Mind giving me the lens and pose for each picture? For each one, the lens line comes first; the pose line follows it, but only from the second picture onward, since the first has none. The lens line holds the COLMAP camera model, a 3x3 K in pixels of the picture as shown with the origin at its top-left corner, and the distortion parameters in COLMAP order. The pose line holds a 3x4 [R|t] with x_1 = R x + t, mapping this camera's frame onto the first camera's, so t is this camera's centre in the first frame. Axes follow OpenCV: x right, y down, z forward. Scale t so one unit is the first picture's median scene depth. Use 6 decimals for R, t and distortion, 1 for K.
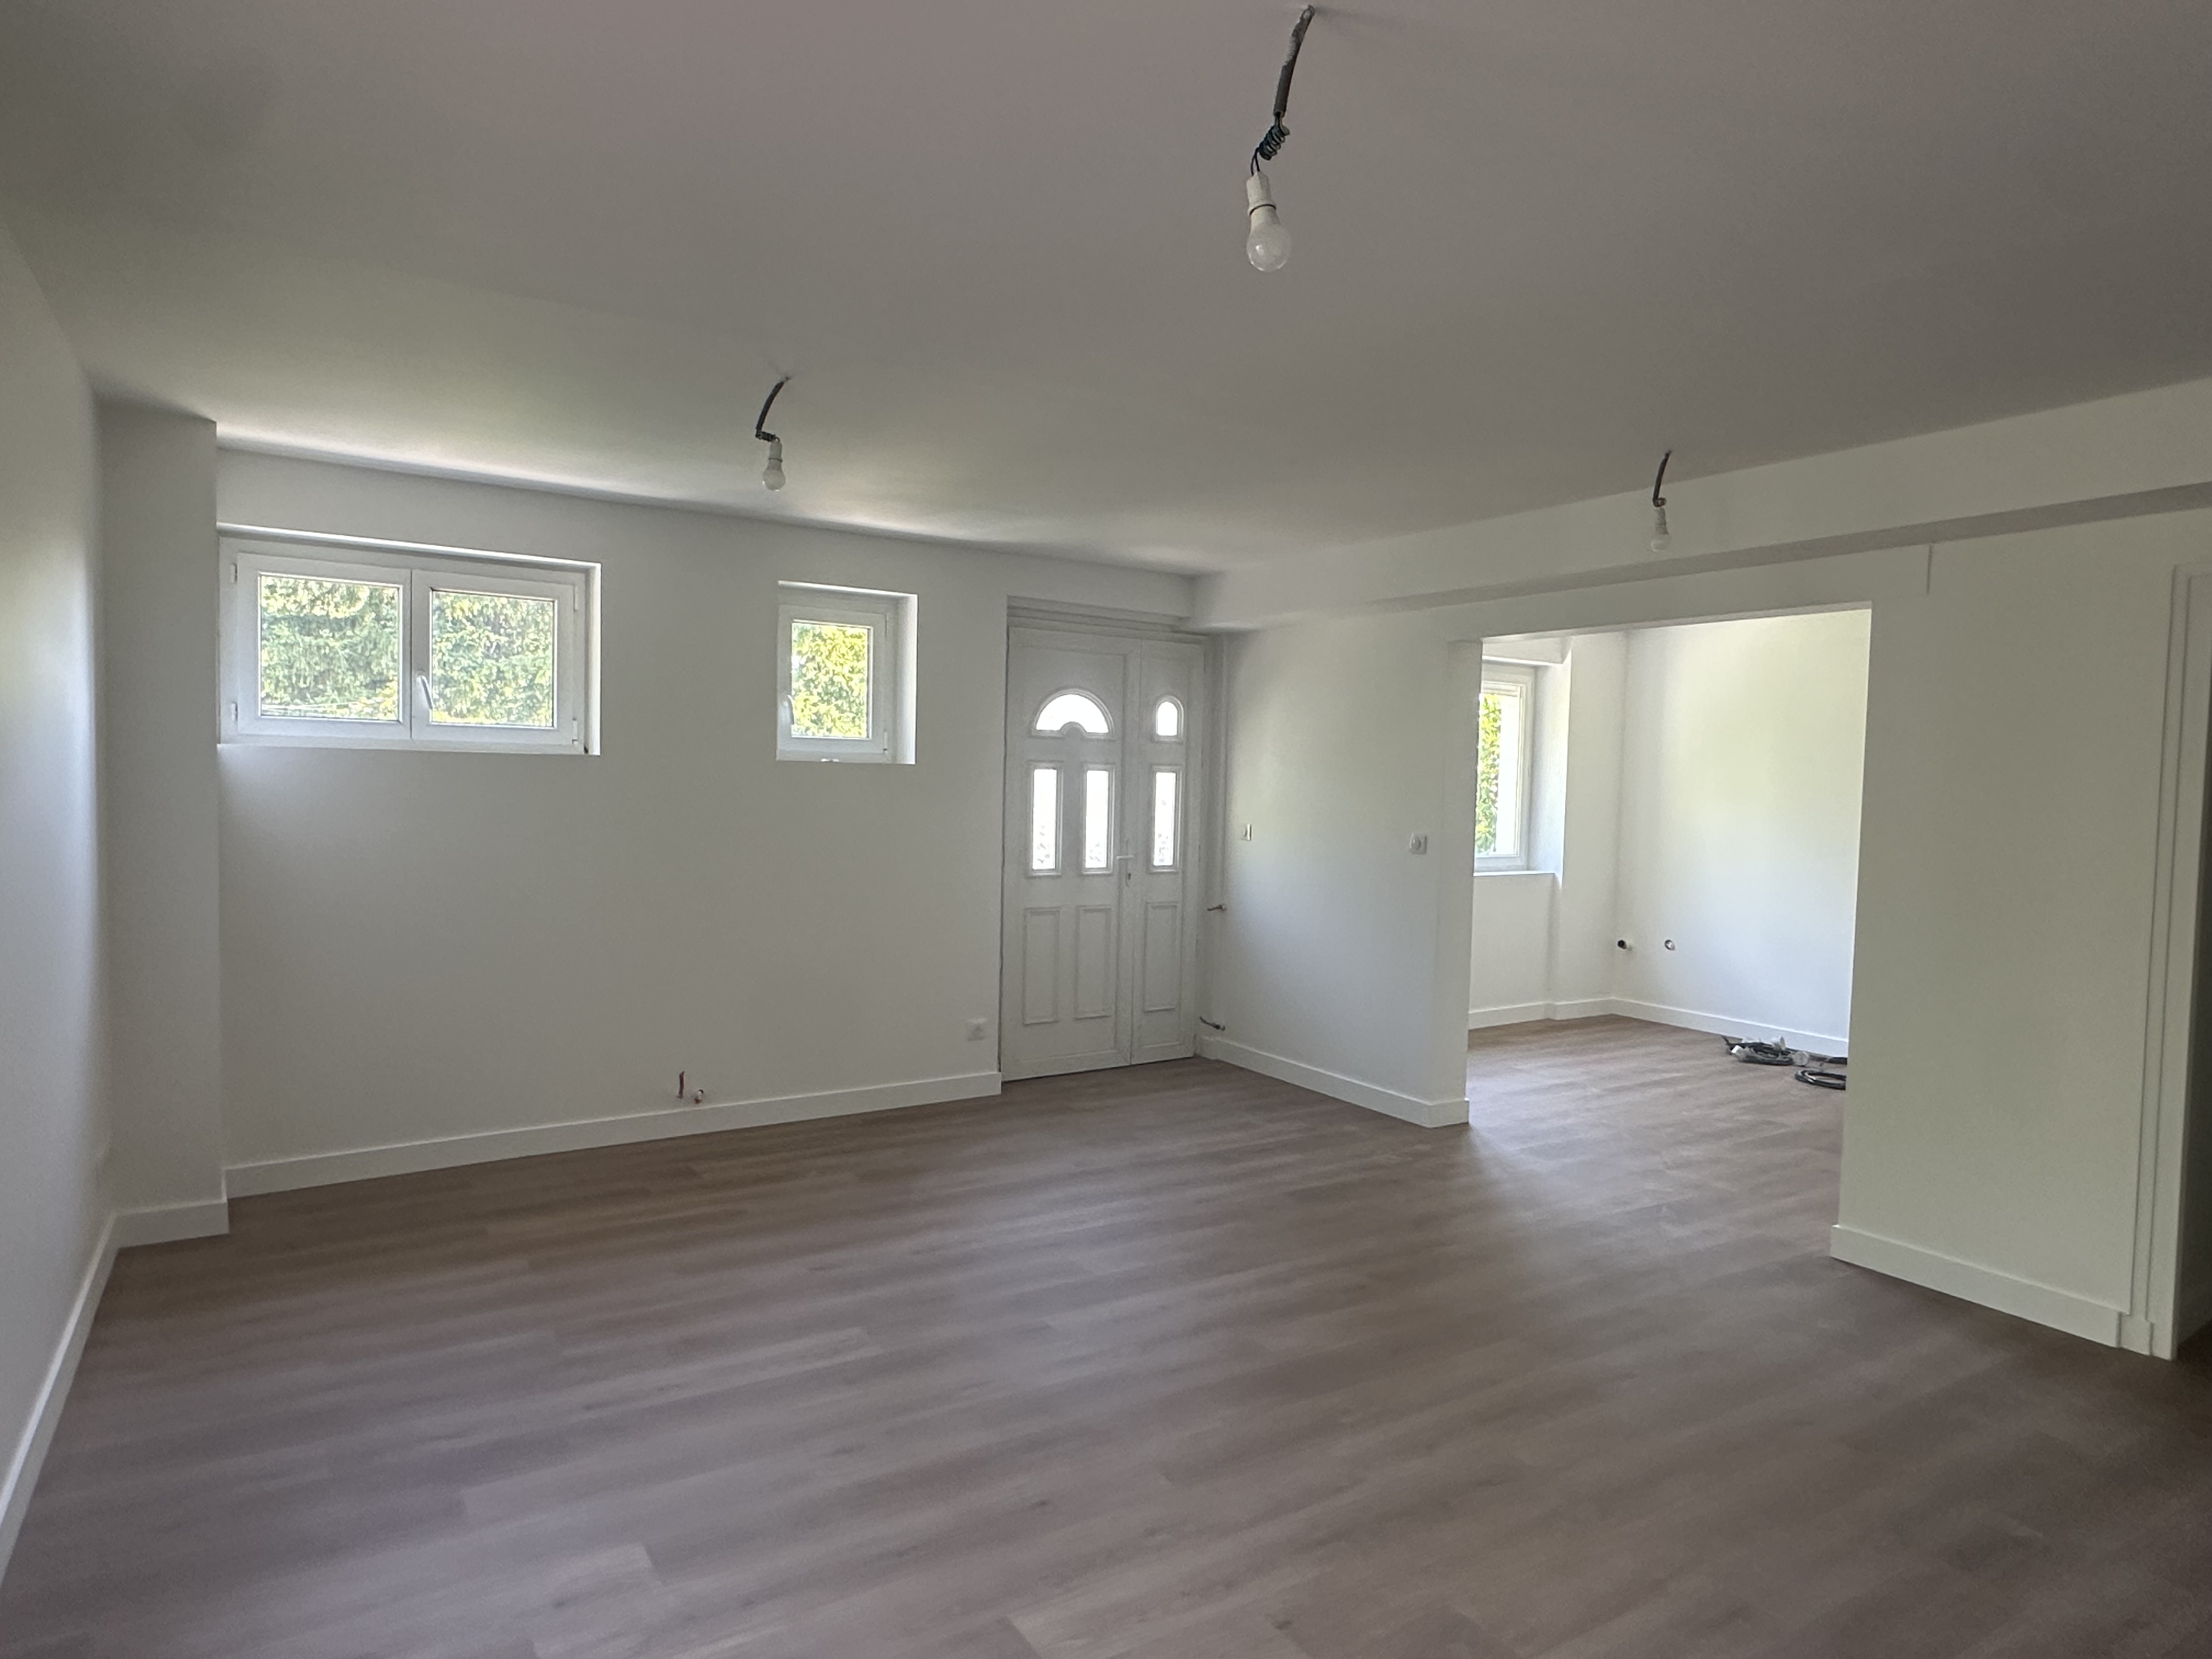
lens RADIAL K [[1276.2, 0, 1106.0], [0, 1276.2, 829.5], [0, 0, 1]] dist [0.001442, 0.000300]
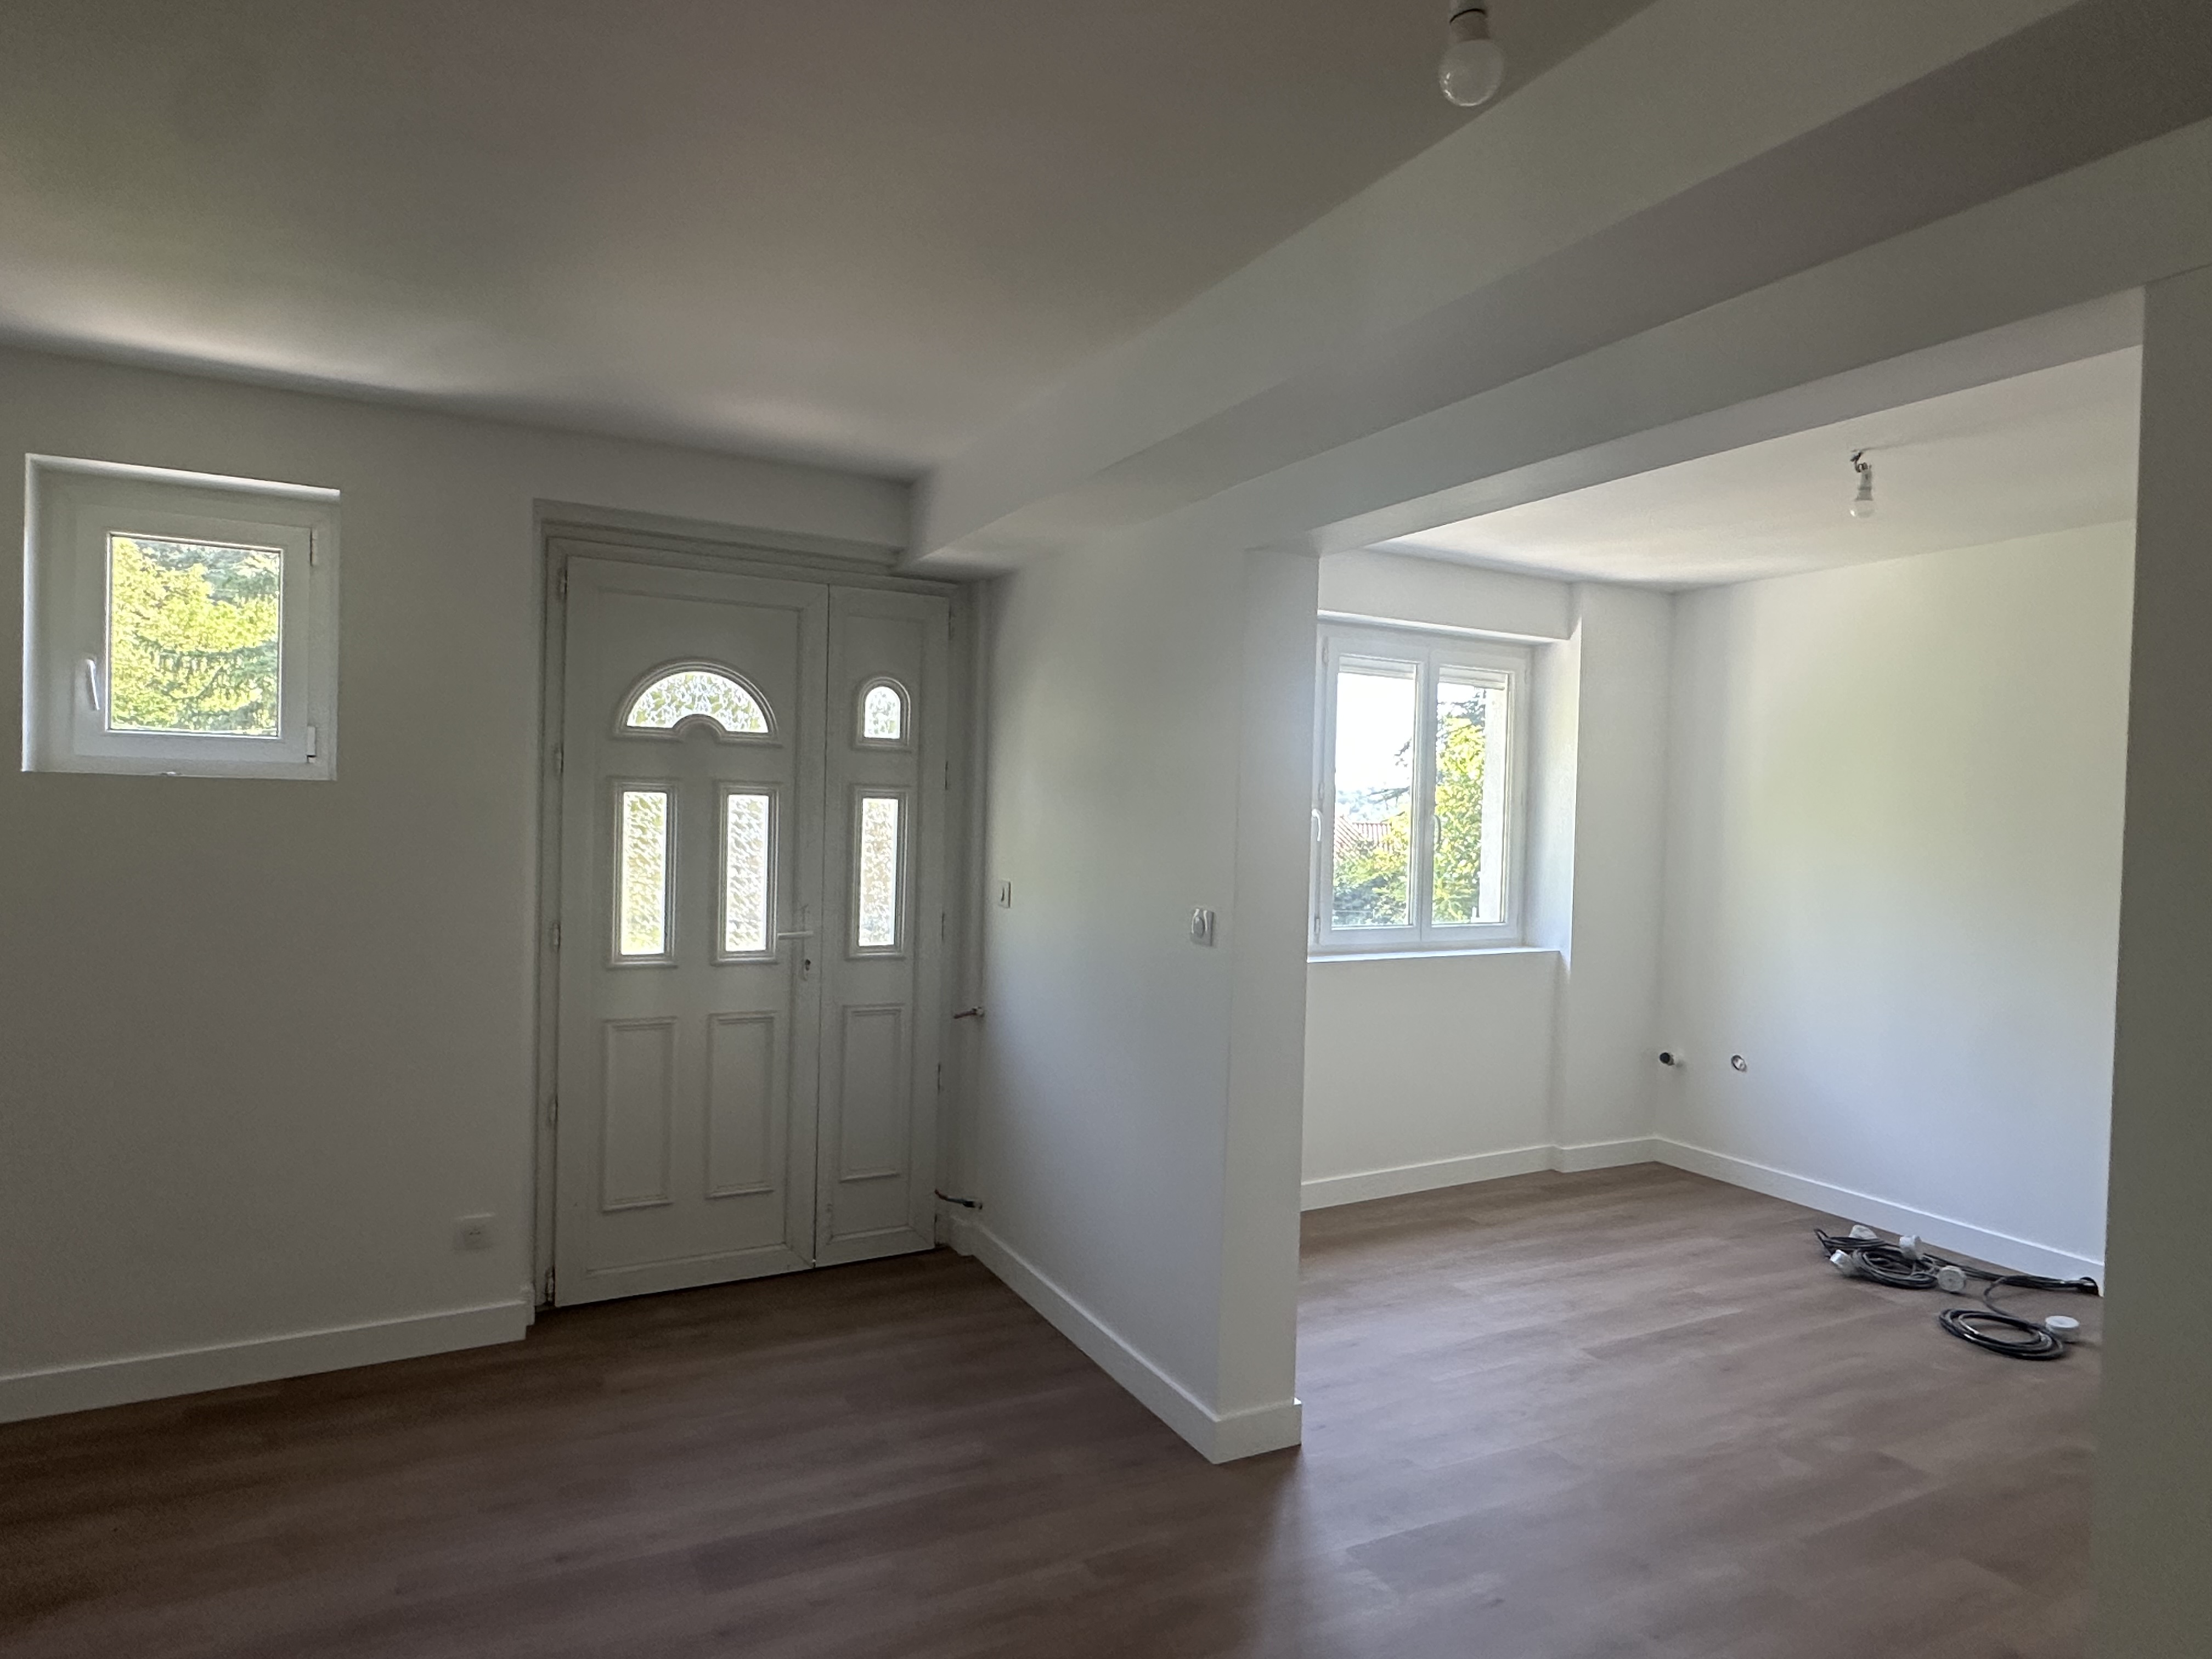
lens RADIAL K [[1276.2, 0, 1106.0], [0, 1276.2, 829.5], [0, 0, 1]] dist [0.001442, 0.000300]
pose [[0.996405, 0.003822, -0.084634, 0.213772], [-0.006083, 0.999631, -0.026474, -0.013323], [0.084501, 0.026894, 0.996060, 0.390014]]
